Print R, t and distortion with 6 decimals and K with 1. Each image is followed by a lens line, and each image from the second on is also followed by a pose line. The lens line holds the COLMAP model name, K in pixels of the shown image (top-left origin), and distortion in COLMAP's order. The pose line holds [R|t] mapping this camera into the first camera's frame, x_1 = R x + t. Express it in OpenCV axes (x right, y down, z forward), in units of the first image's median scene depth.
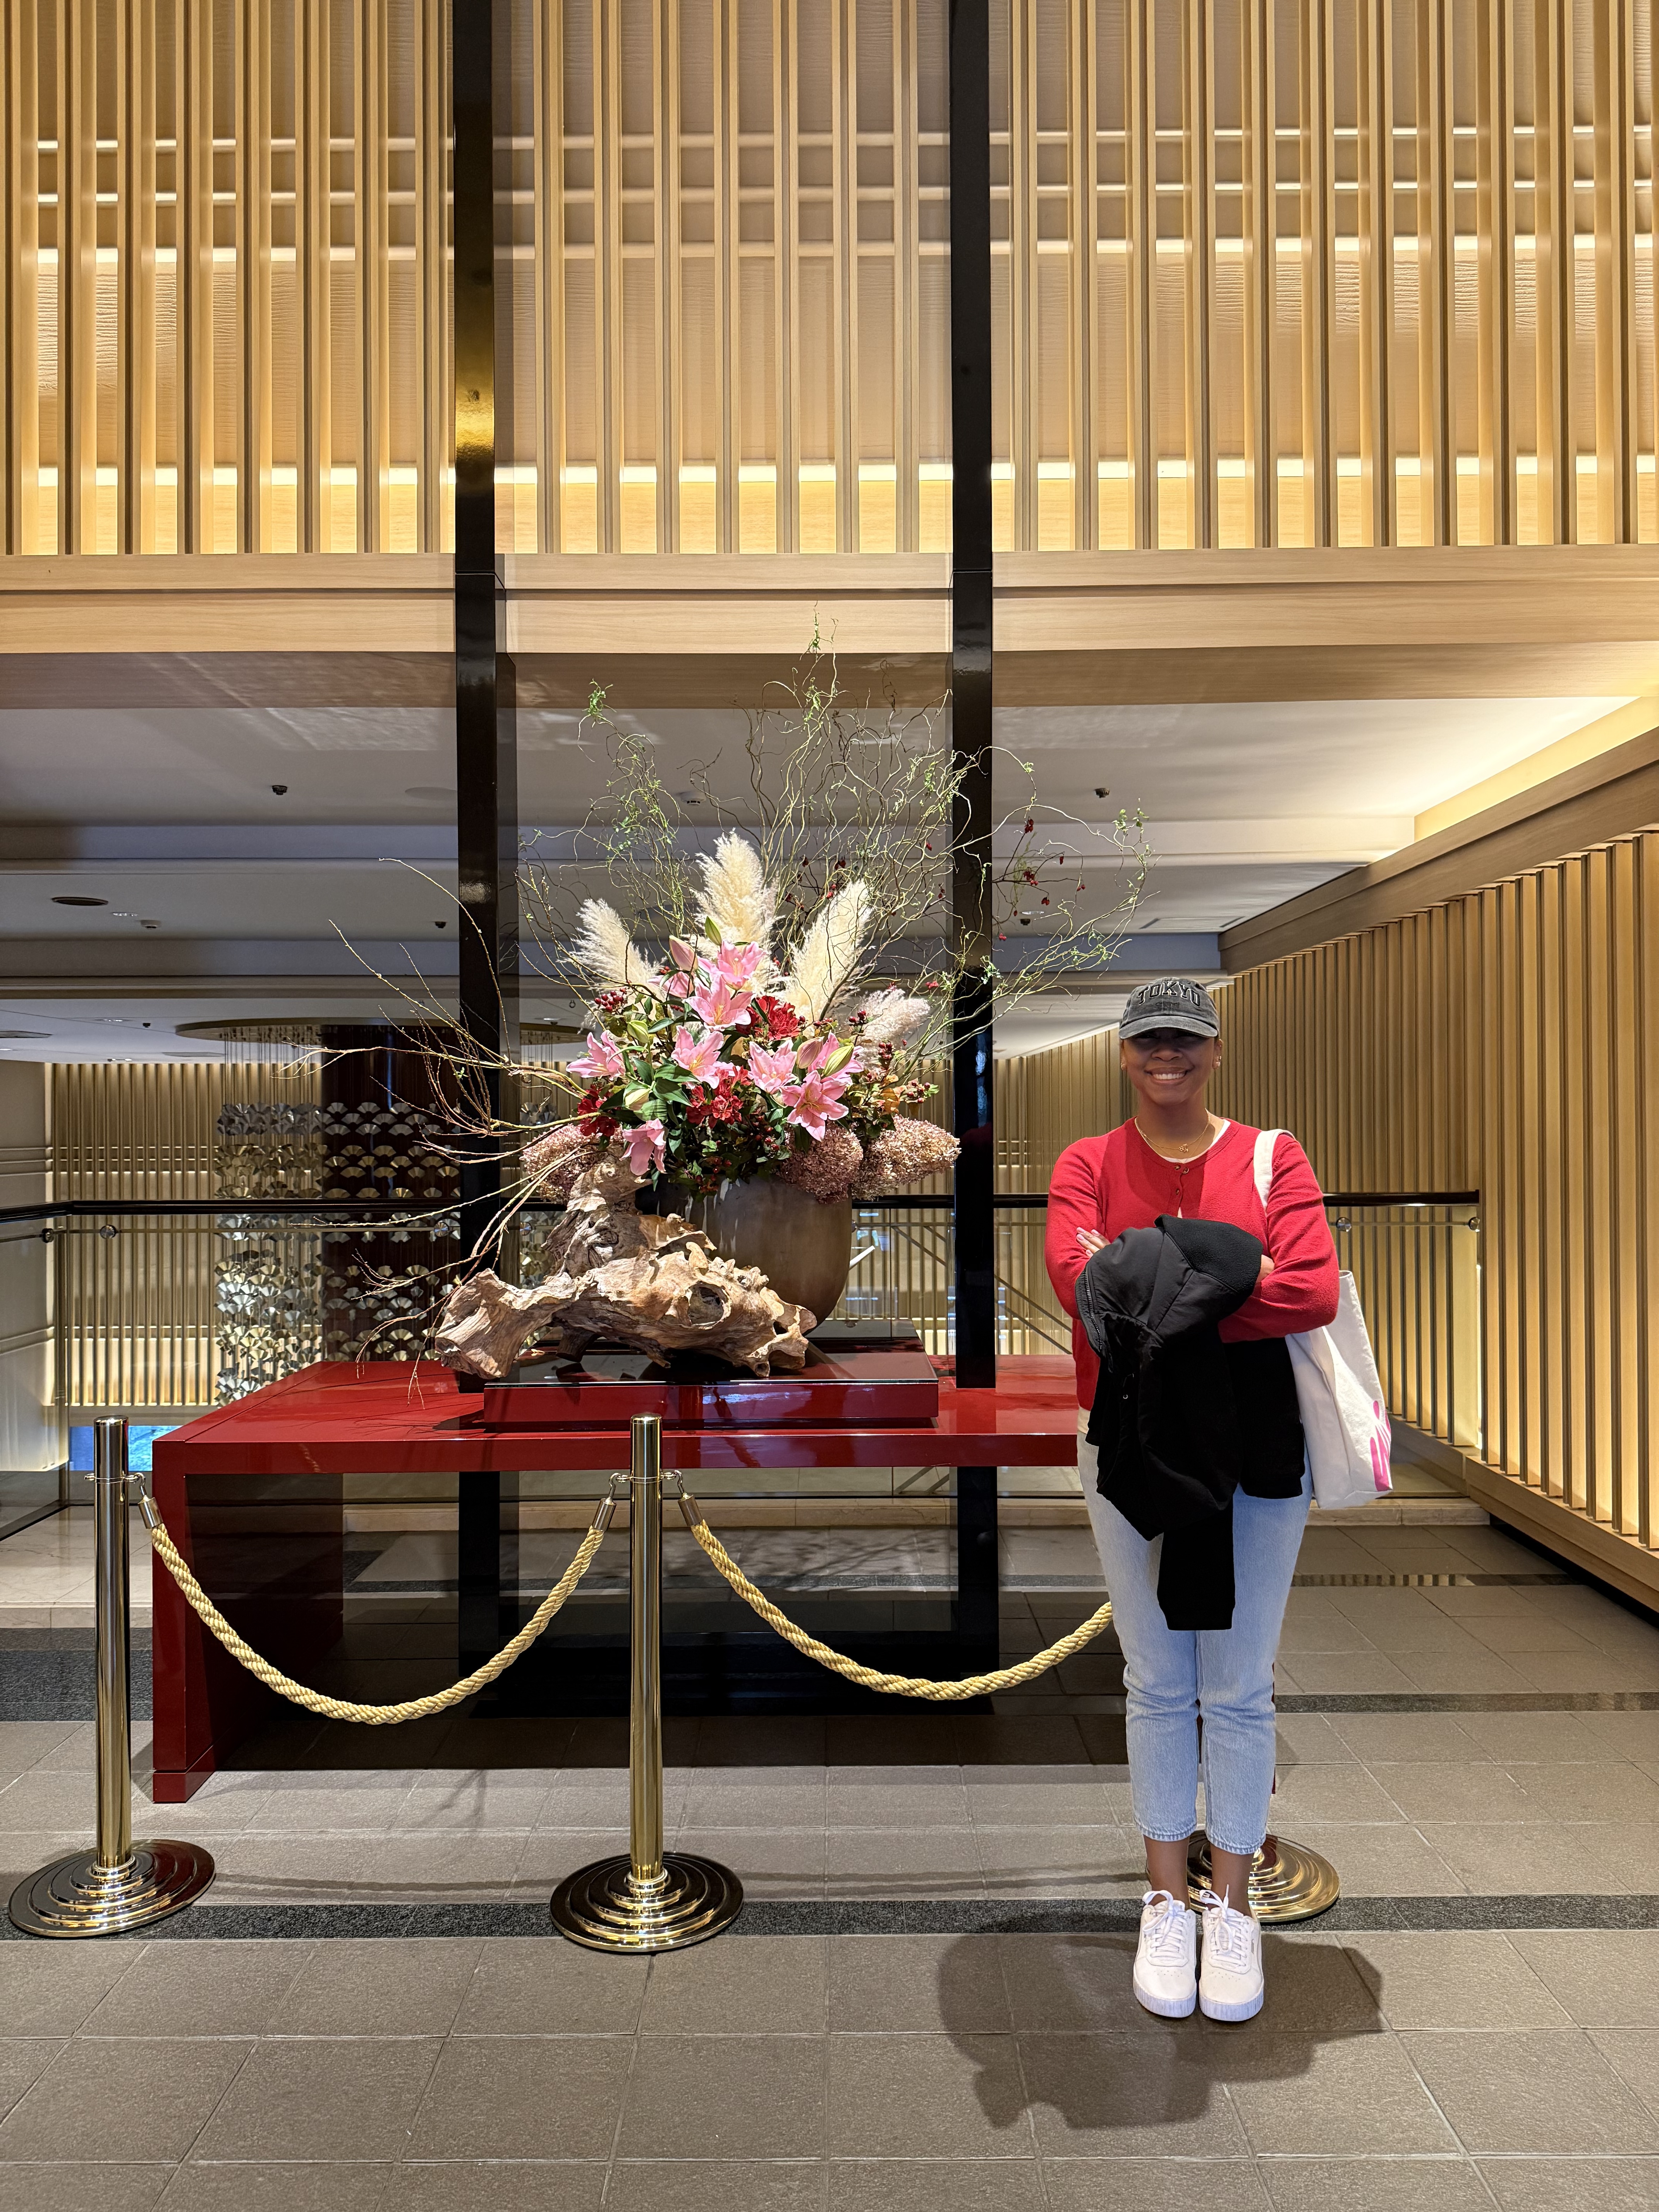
lens RADIAL K [[1542.3, 0, 829.5], [0, 1542.3, 1106.0], [0, 0, 1]] dist [0.208751, -0.338761]
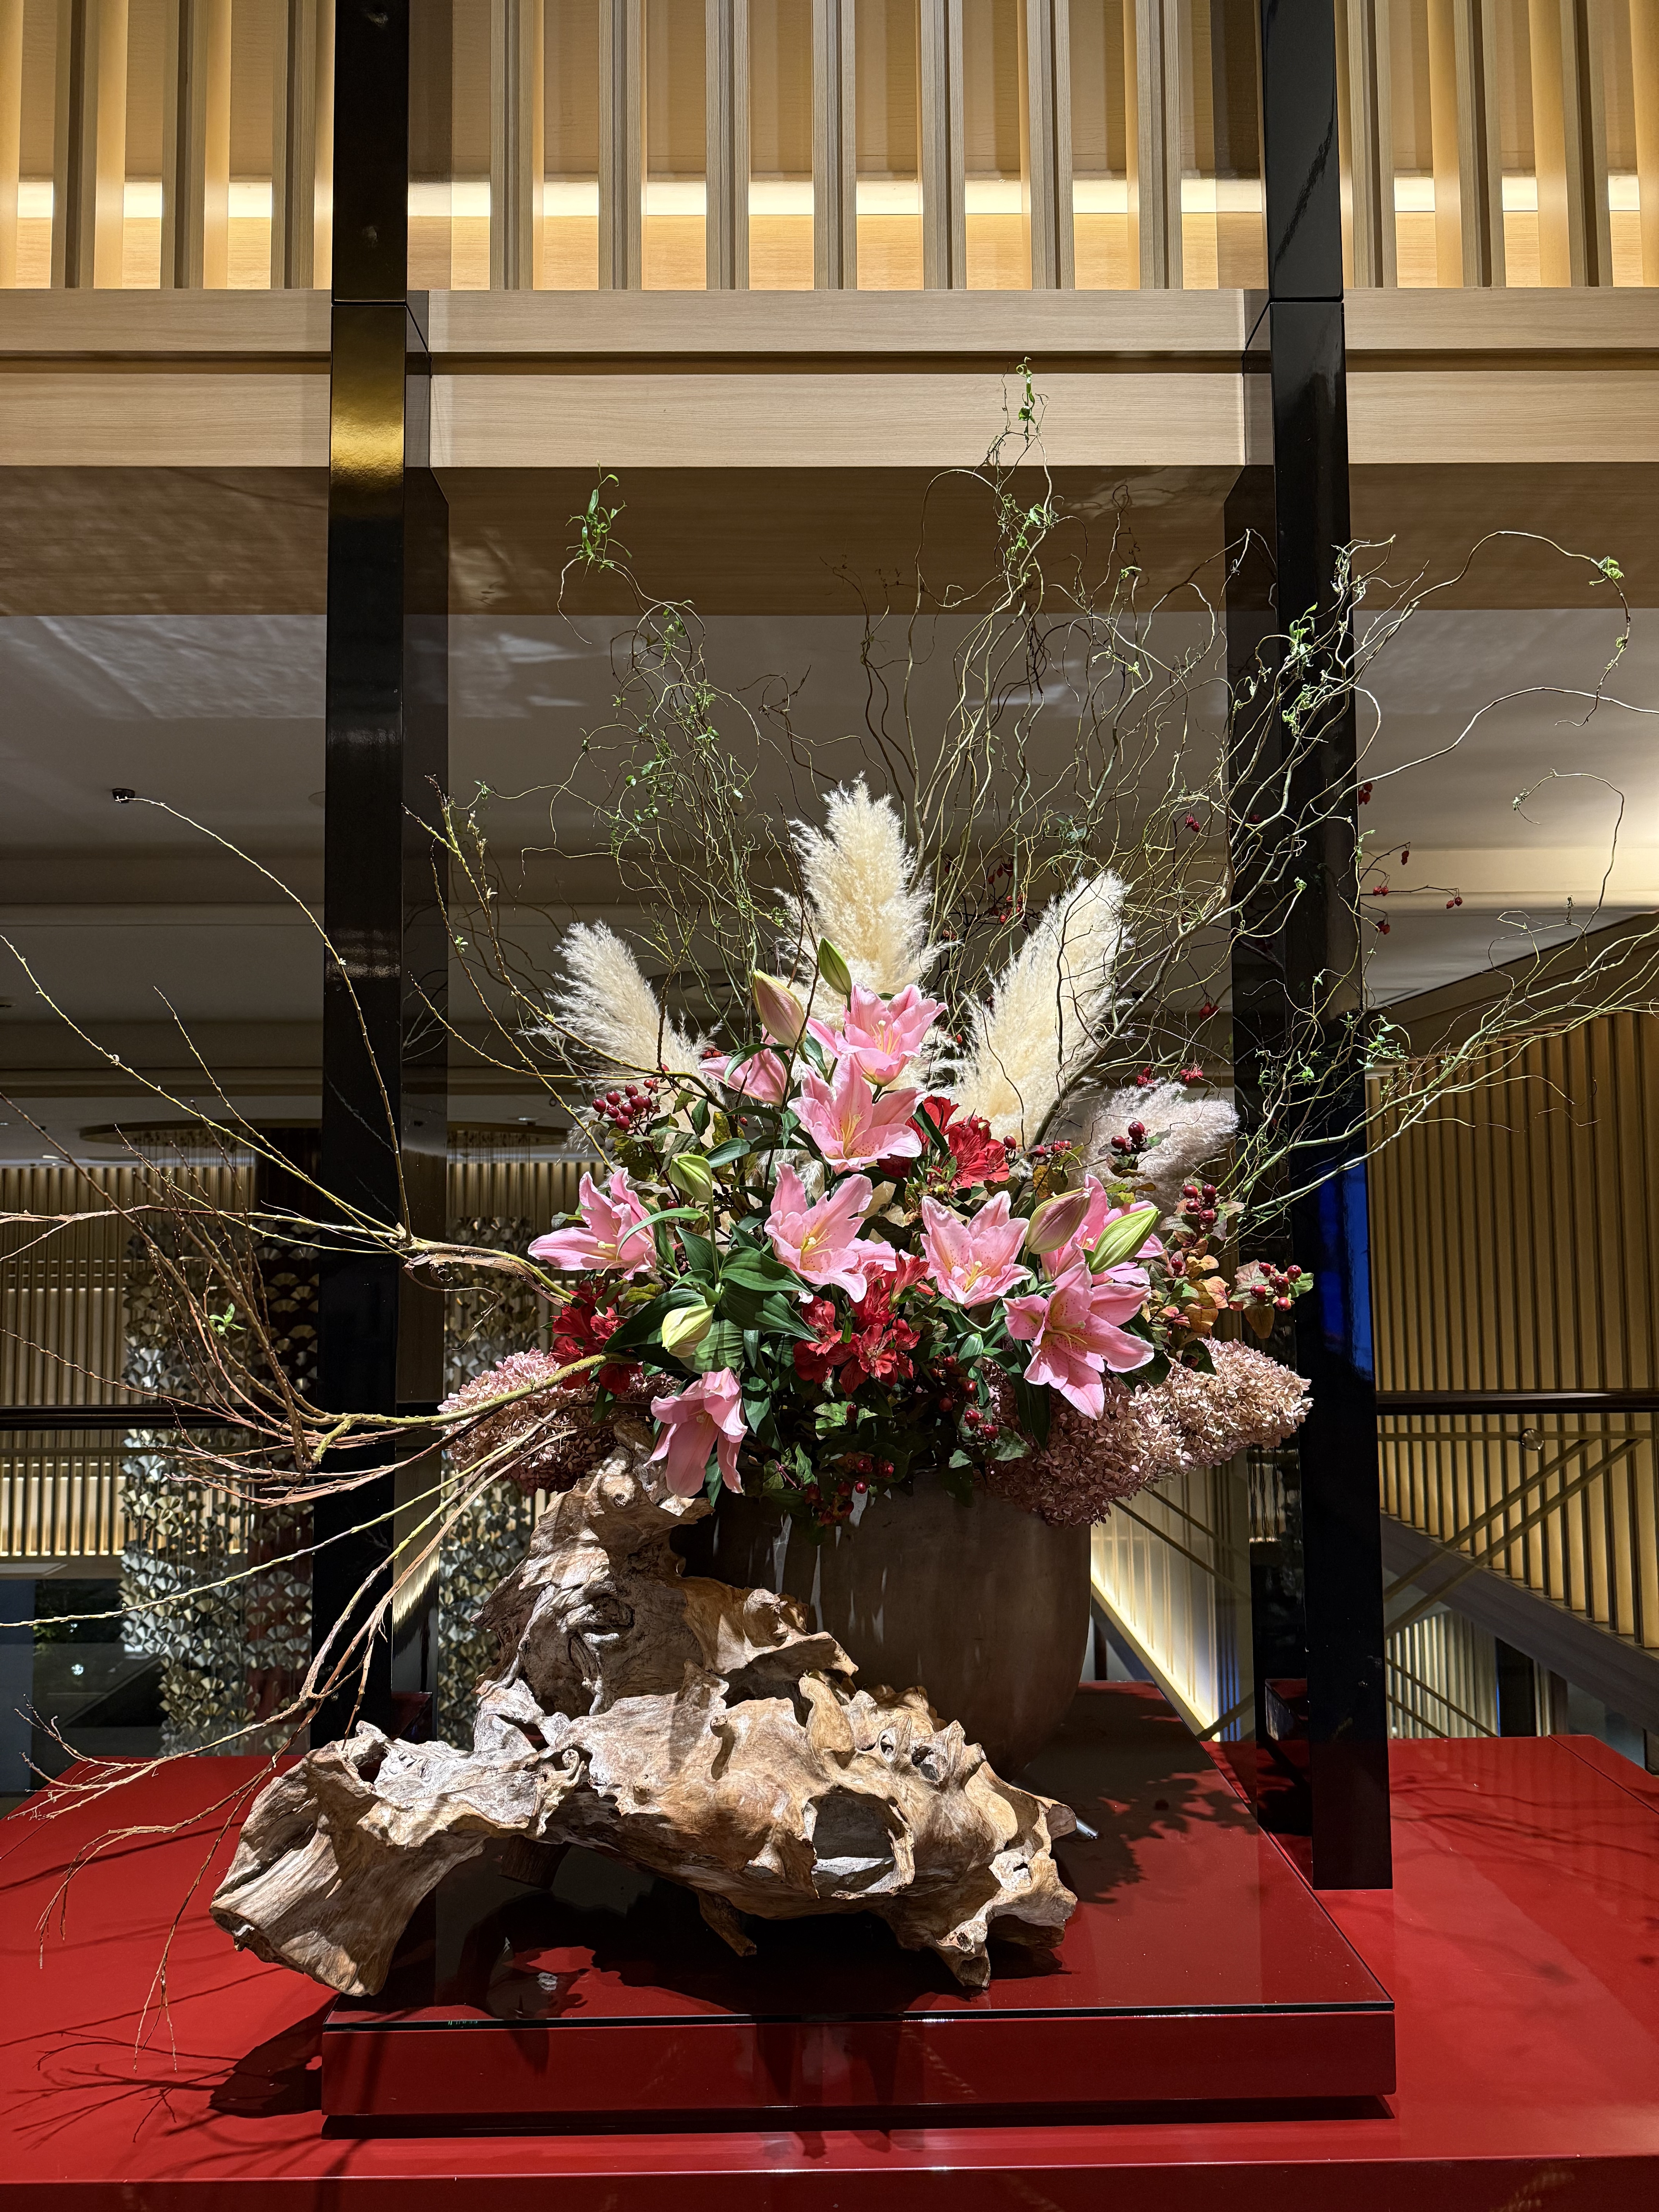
lens RADIAL K [[1542.3, 0, 829.5], [0, 1542.3, 1106.0], [0, 0, 1]] dist [0.208751, -0.338761]
pose [[0.999935, -0.001730, 0.011286, -0.077710], [0.002410, 0.998167, -0.060475, -0.036900], [-0.011161, 0.060498, 0.998106, 0.488599]]
